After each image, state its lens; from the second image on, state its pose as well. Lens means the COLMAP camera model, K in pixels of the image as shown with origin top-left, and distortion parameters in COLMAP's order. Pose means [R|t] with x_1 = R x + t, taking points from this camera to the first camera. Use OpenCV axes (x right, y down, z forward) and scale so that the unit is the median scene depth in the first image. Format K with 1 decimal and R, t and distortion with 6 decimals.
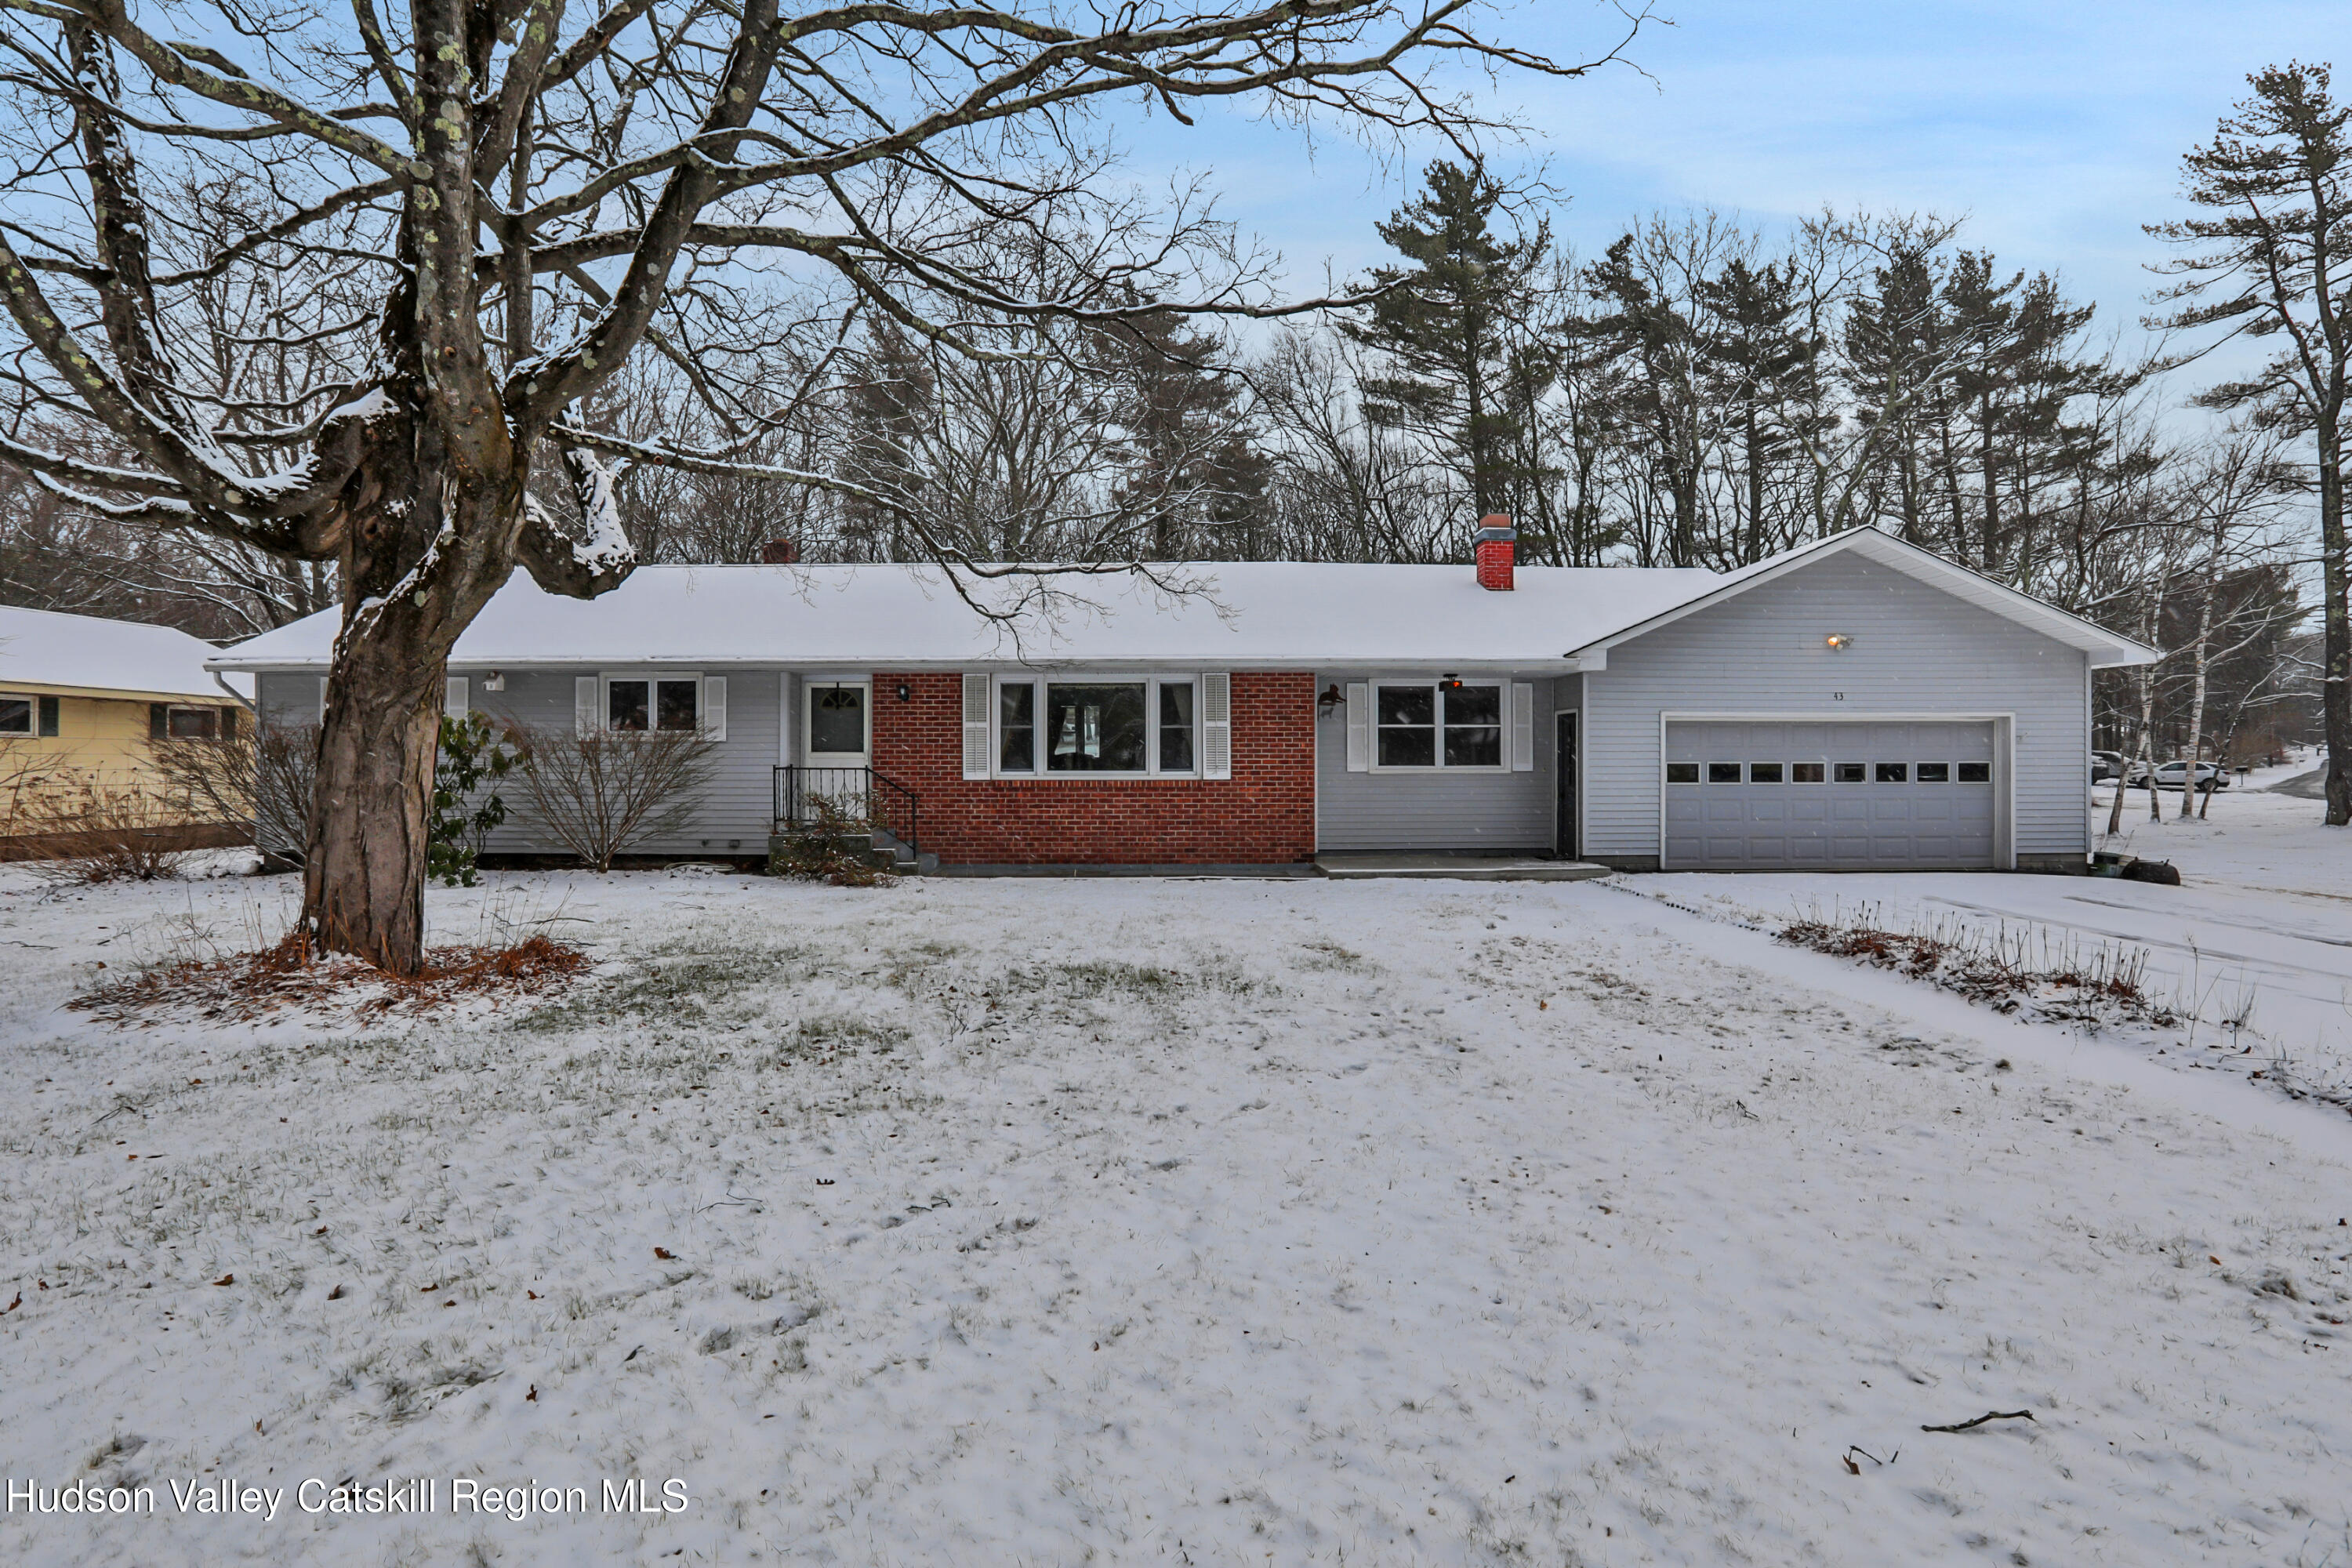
lens RADIAL K [[1109.0, 0, 1177.5], [0, 1109.0, 782.9], [0, 0, 1]] dist [-0.024799, 0.004710]
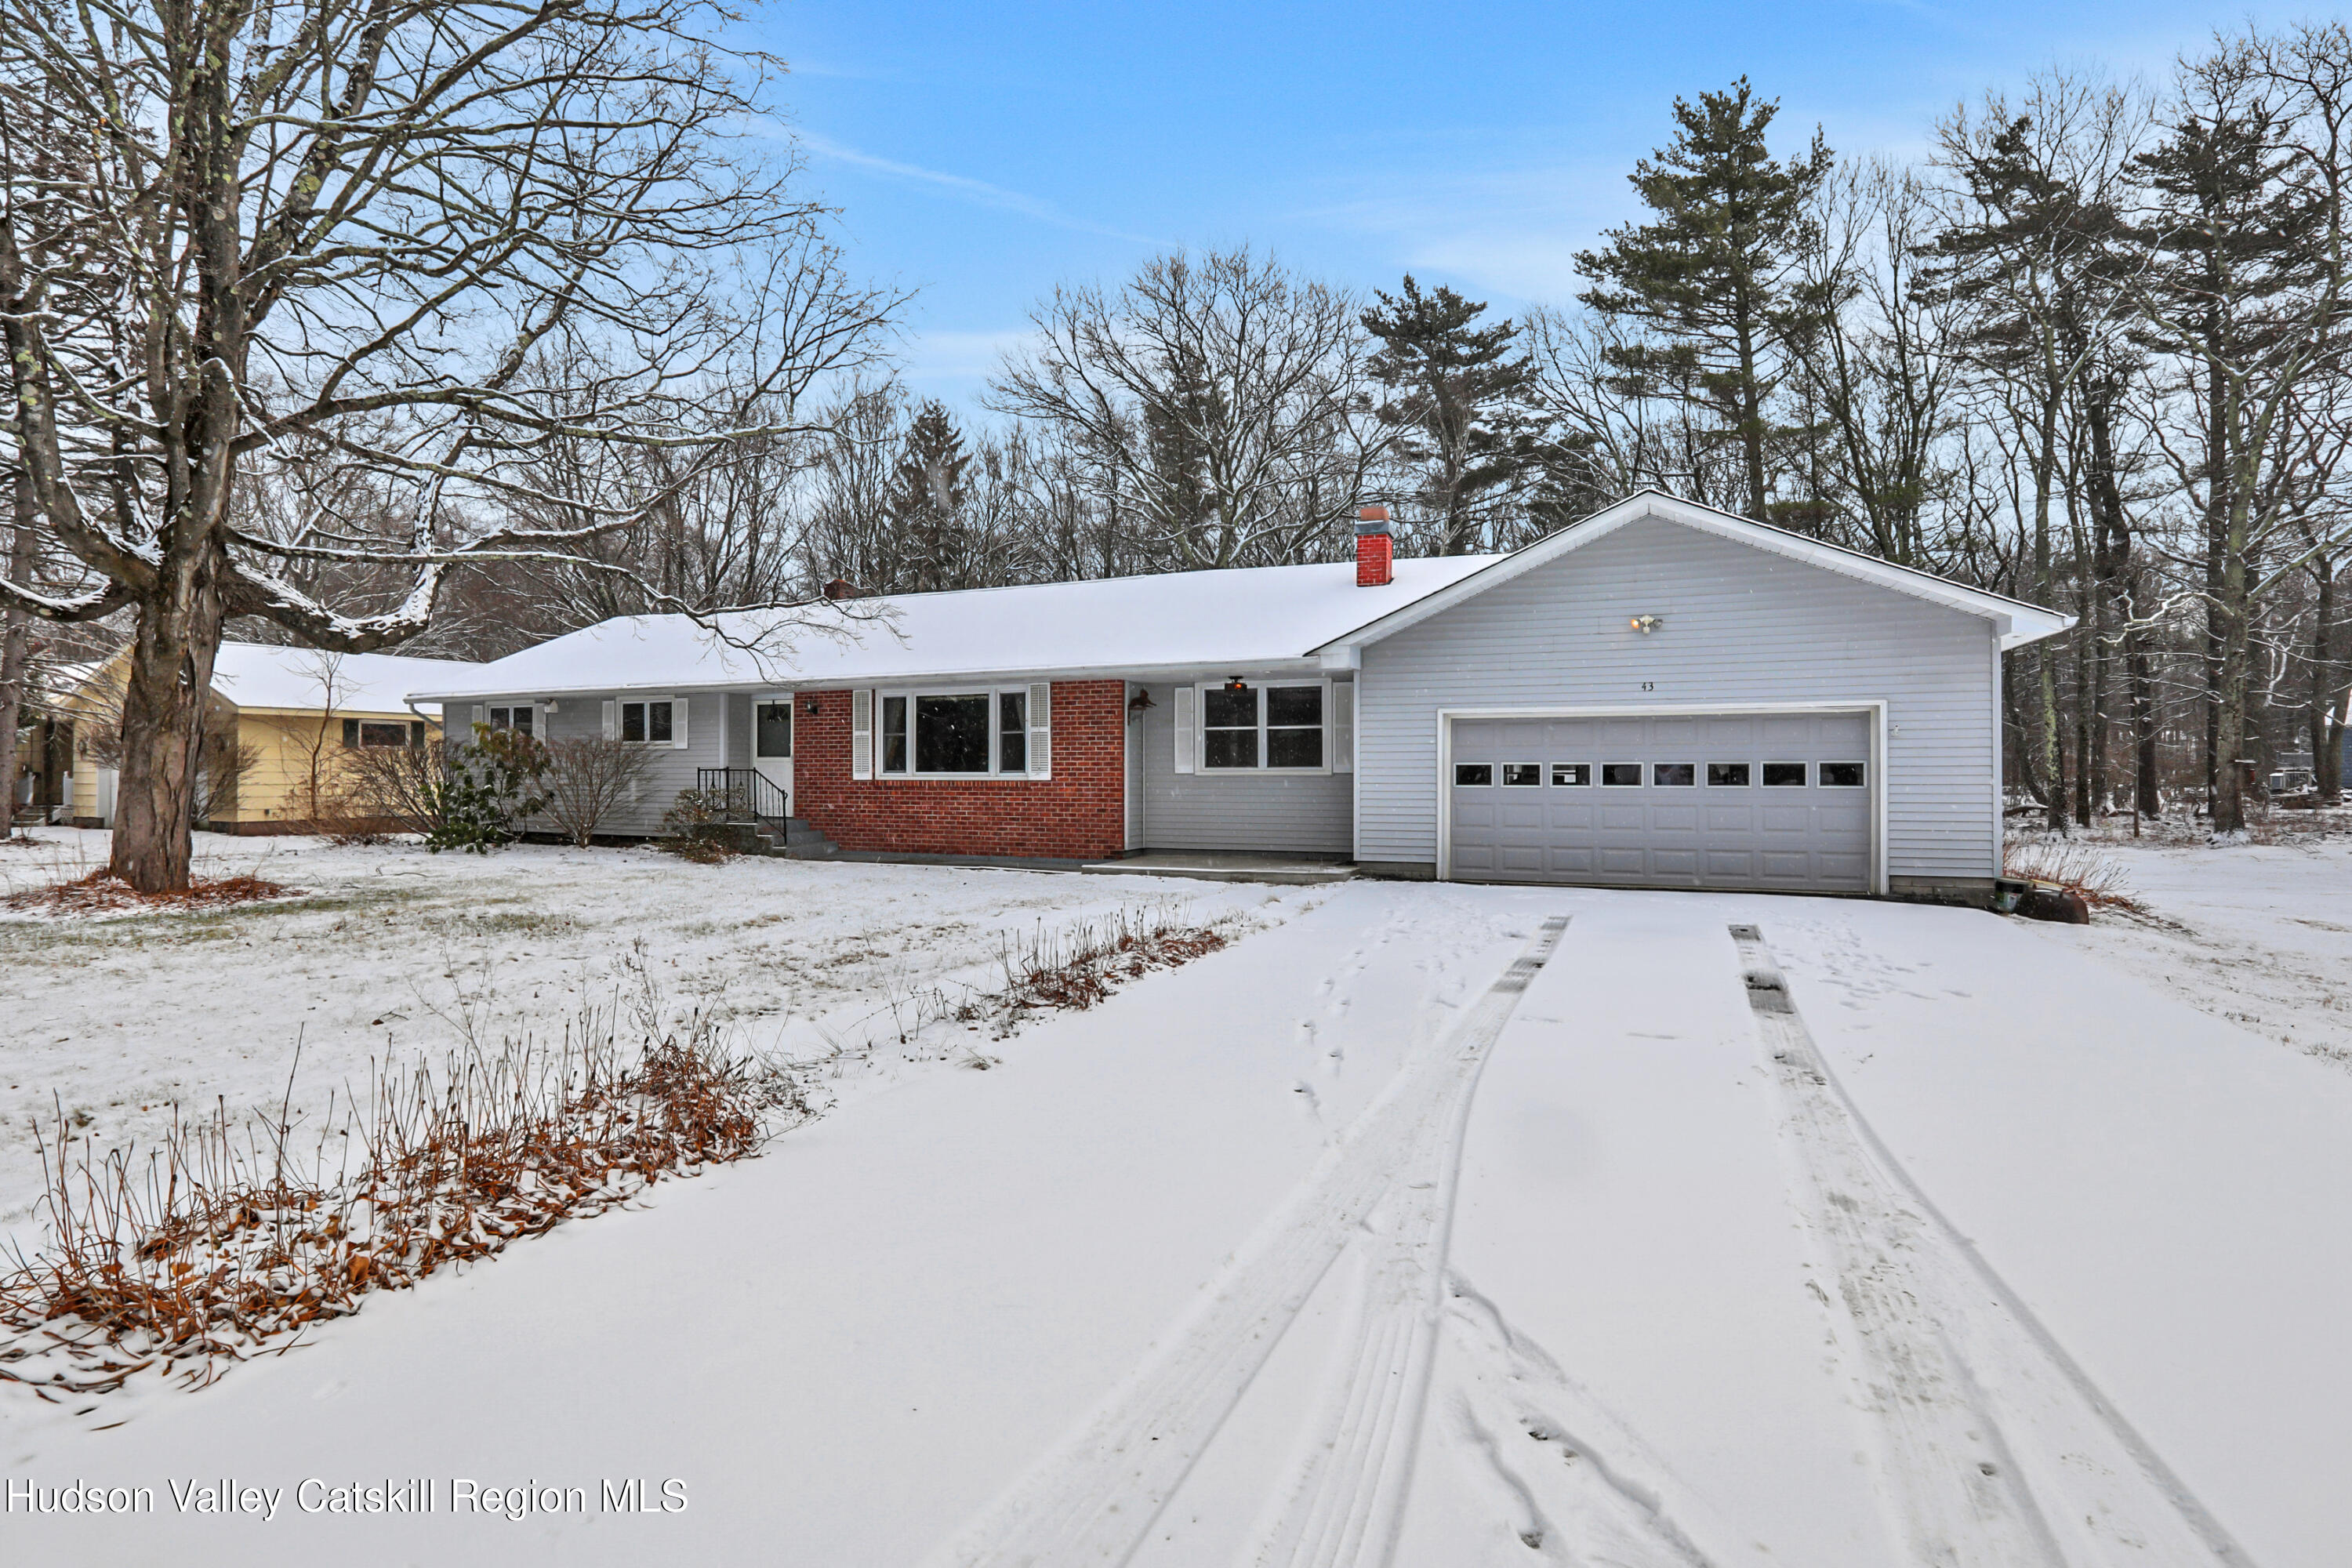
lens RADIAL K [[1109.0, 0, 1178.0], [0, 1109.0, 776.6], [0, 0, 1]] dist [-0.024799, 0.004710]
pose [[0.916424, 0.001952, -0.400204, 0.593543], [-0.005791, 0.999948, -0.008382, 0.001784], [0.400167, 0.009999, 0.916388, 0.054346]]
